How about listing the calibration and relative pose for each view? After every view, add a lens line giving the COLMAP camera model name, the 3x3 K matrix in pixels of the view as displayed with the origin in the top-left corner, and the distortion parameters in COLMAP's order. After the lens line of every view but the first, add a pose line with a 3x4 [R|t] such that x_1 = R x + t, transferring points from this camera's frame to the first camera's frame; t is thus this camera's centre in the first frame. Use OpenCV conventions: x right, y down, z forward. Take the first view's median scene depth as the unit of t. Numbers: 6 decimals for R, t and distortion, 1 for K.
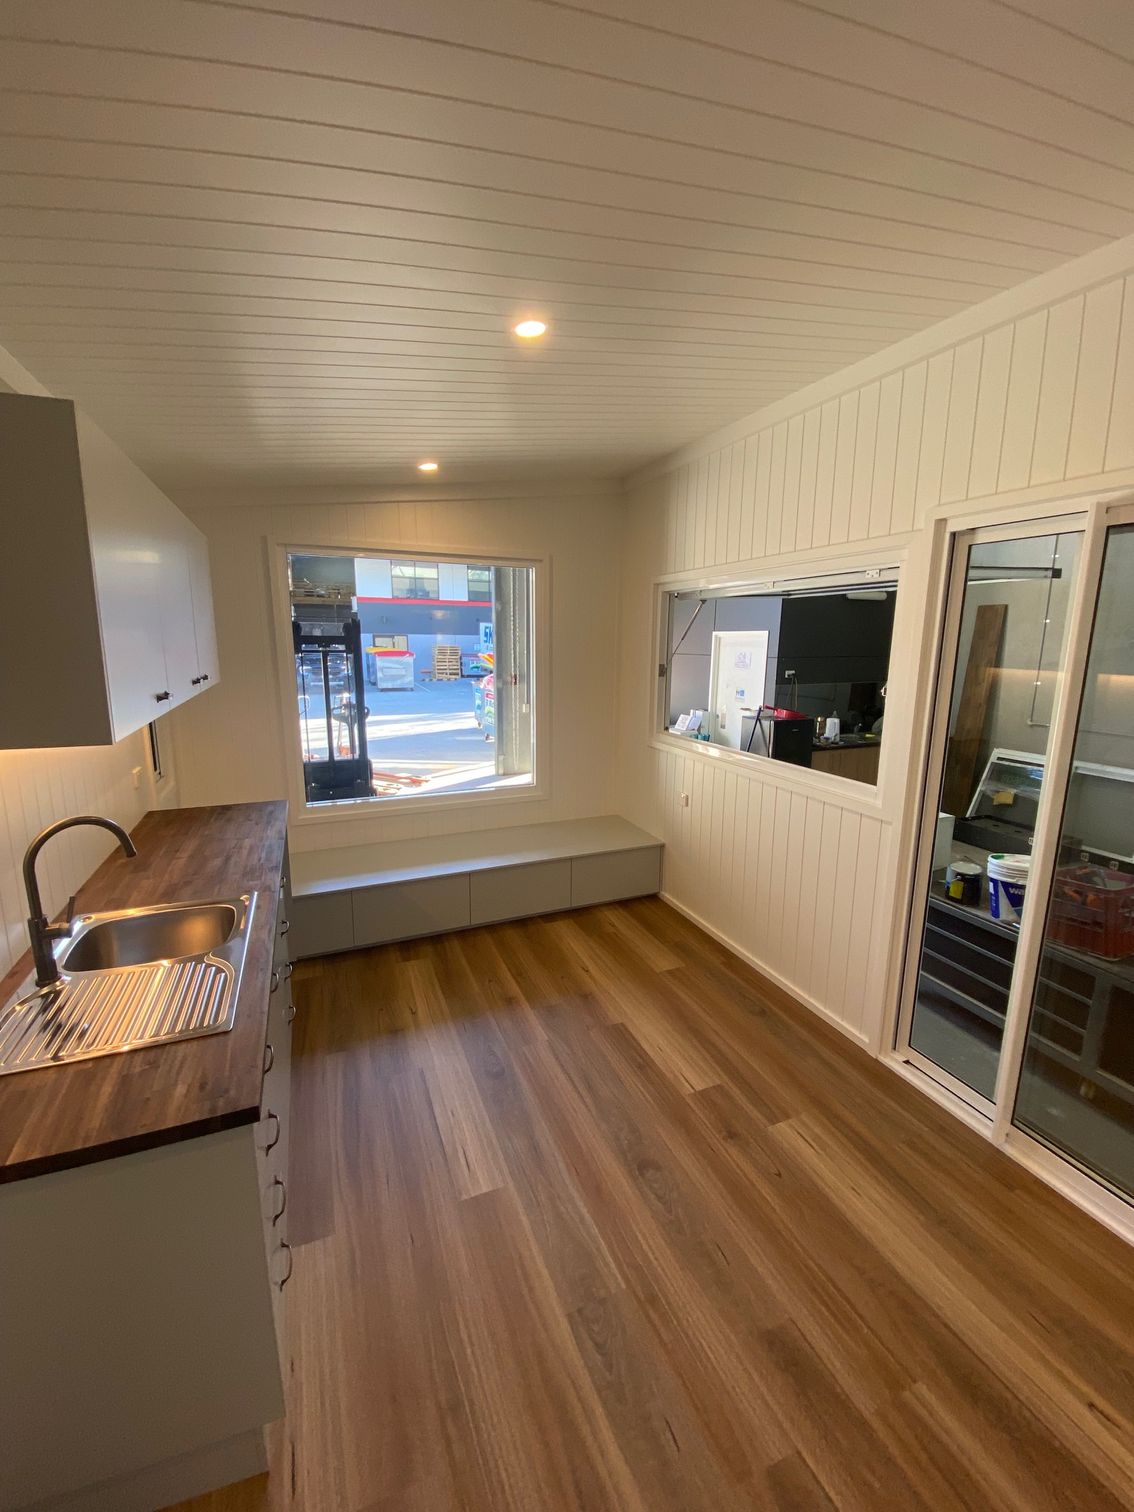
lens RADIAL K [[617.7, 0, 567.0], [0, 617.7, 756.0], [0, 0, 1]] dist [0.023628, -0.021573]
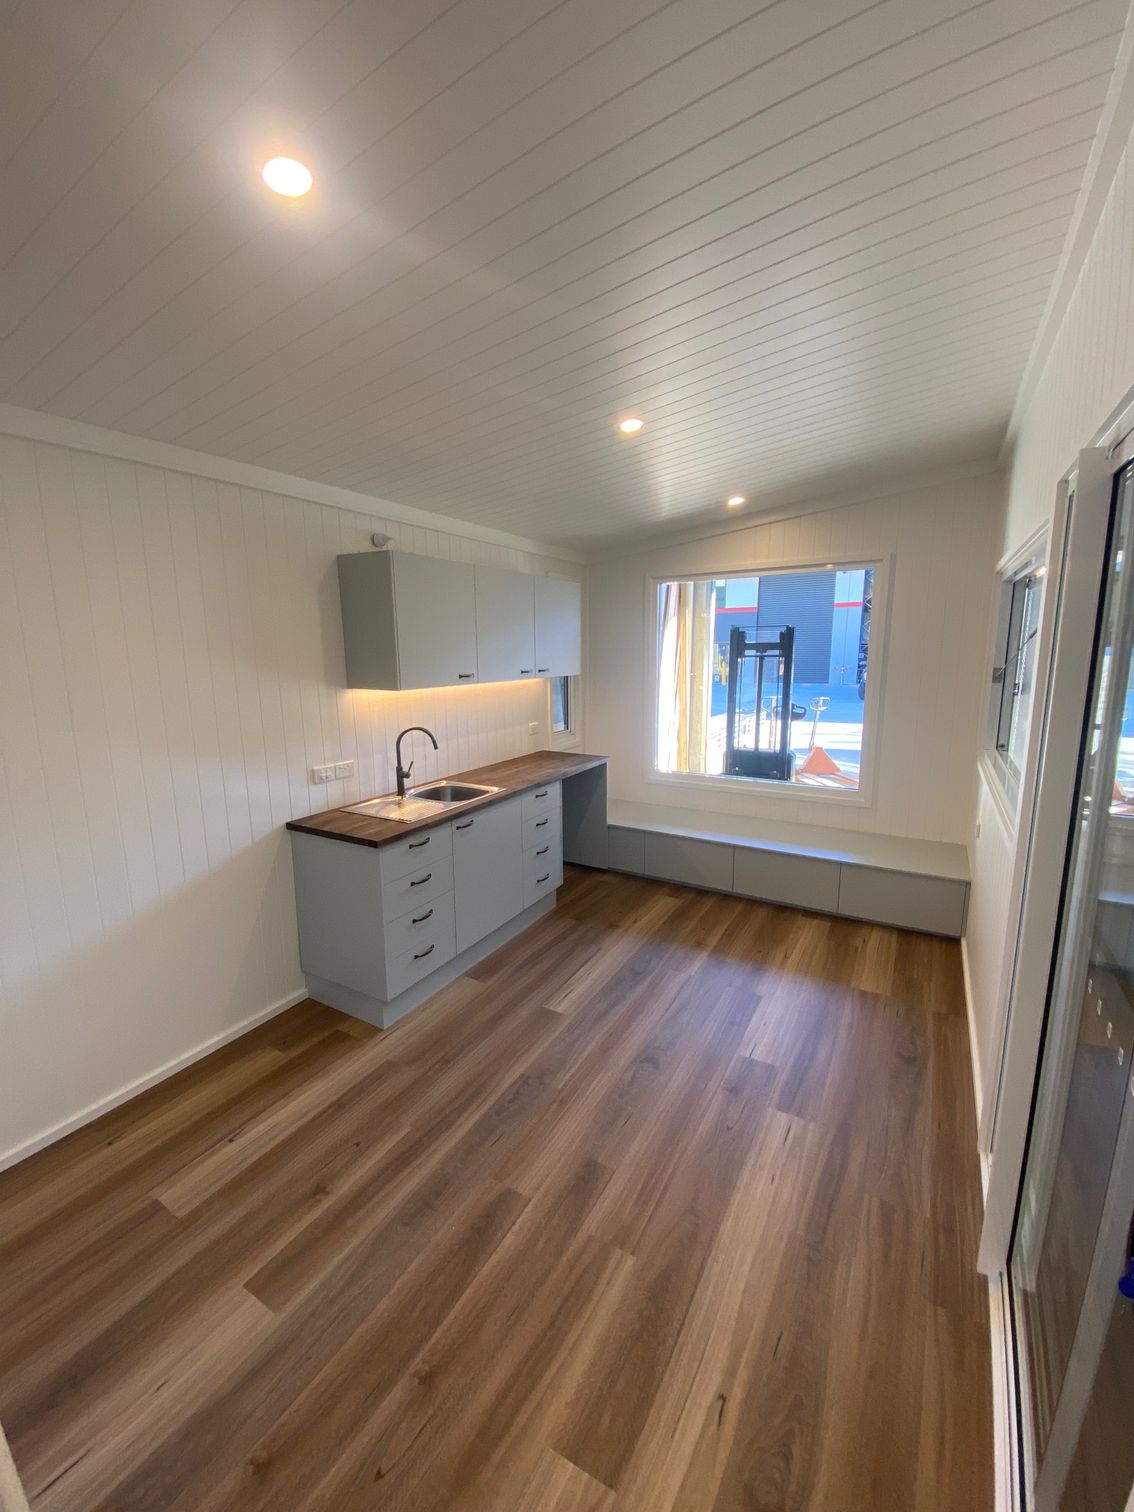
lens RADIAL K [[615.7, 0, 567.0], [0, 615.7, 756.0], [0, 0, 1]] dist [0.028339, -0.024759]
pose [[0.602600, 0.131681, -0.787104, 0.675916], [-0.141252, 0.988320, 0.057204, 0.002376], [0.785443, 0.076709, 0.614162, 0.039753]]
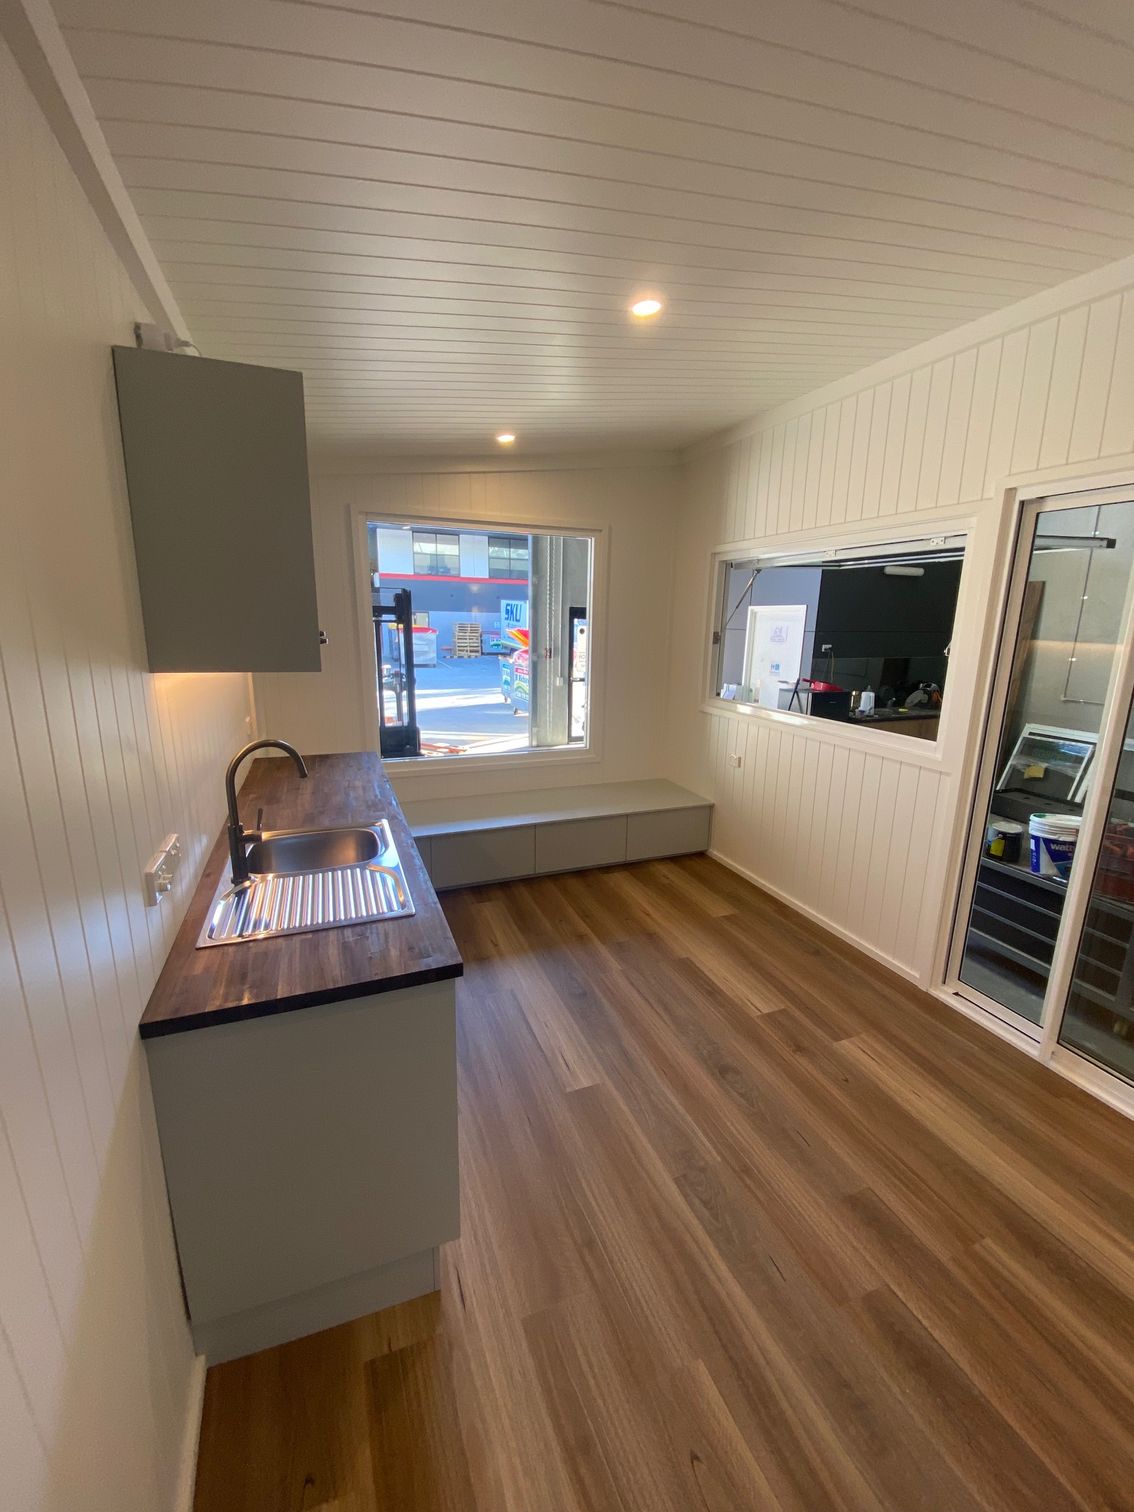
lens RADIAL K [[615.7, 0, 567.0], [0, 615.7, 756.0], [0, 0, 1]] dist [0.028339, -0.024759]
pose [[0.999718, 0.014124, -0.019072, -0.106616], [-0.013515, 0.999407, 0.031670, 0.044266], [0.019508, -0.031403, 0.999316, -0.077299]]
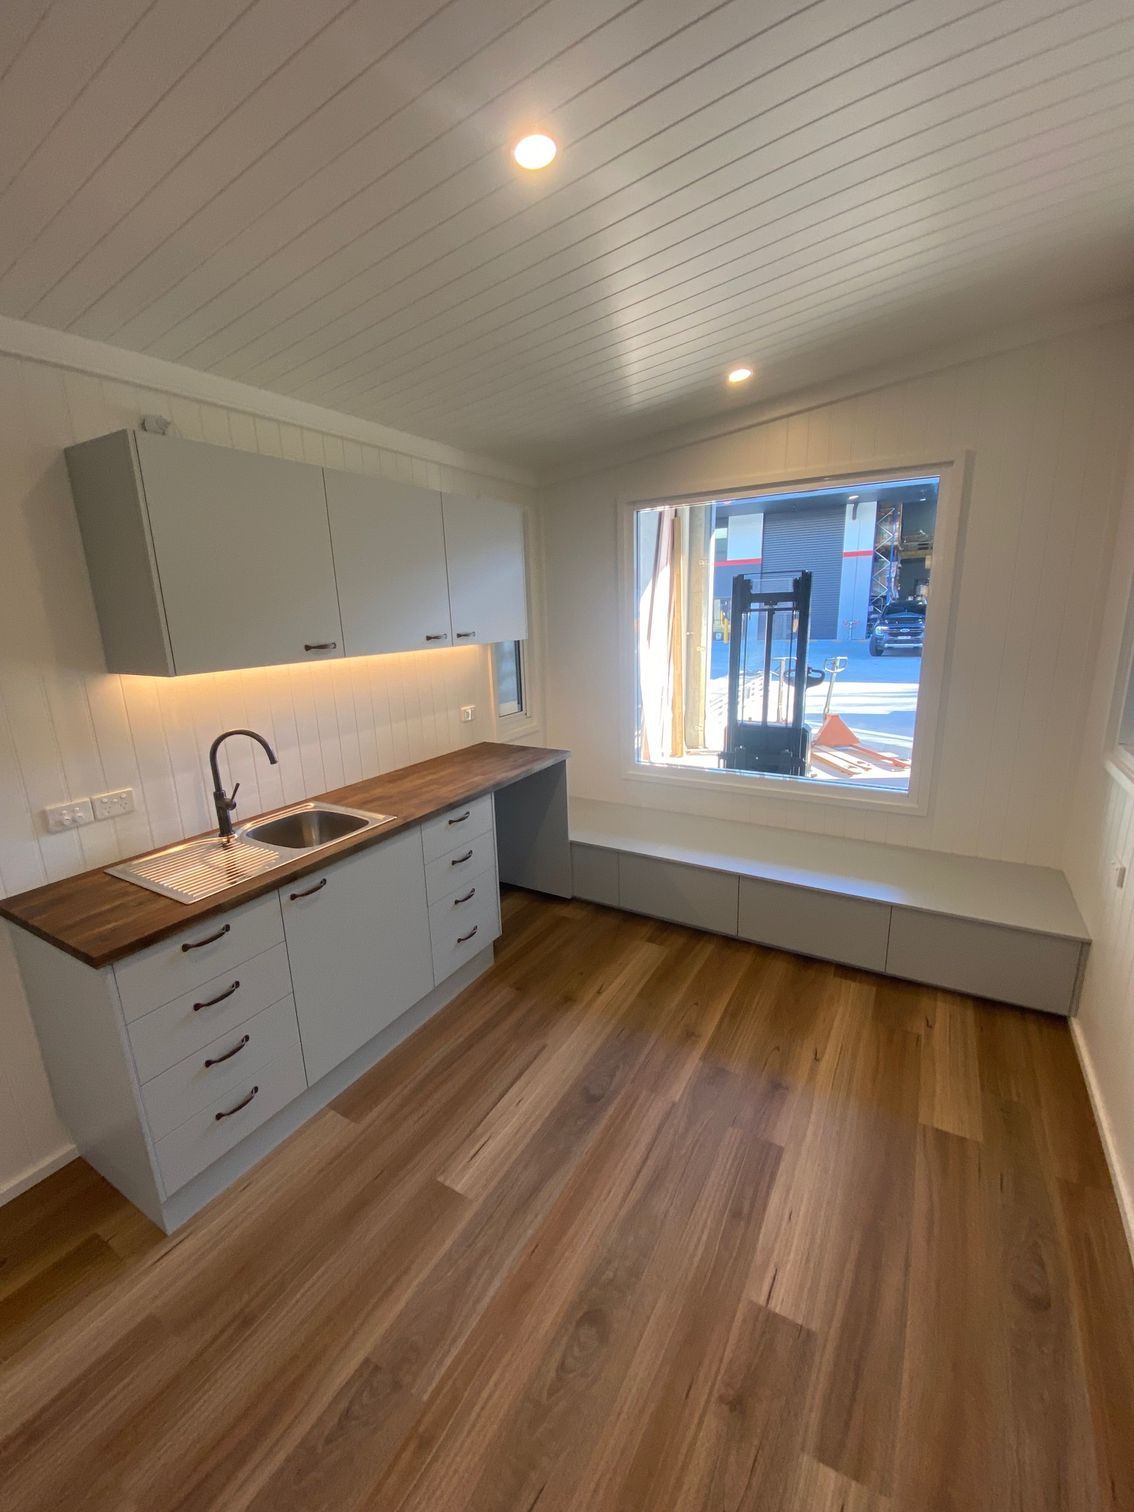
lens RADIAL K [[617.7, 0, 567.0], [0, 617.7, 756.0], [0, 0, 1]] dist [0.023628, -0.021573]
pose [[0.602903, 0.168686, -0.779778, 0.407129], [-0.121327, 0.985410, 0.119364, -0.050615], [0.788535, 0.022643, 0.614572, 0.376387]]
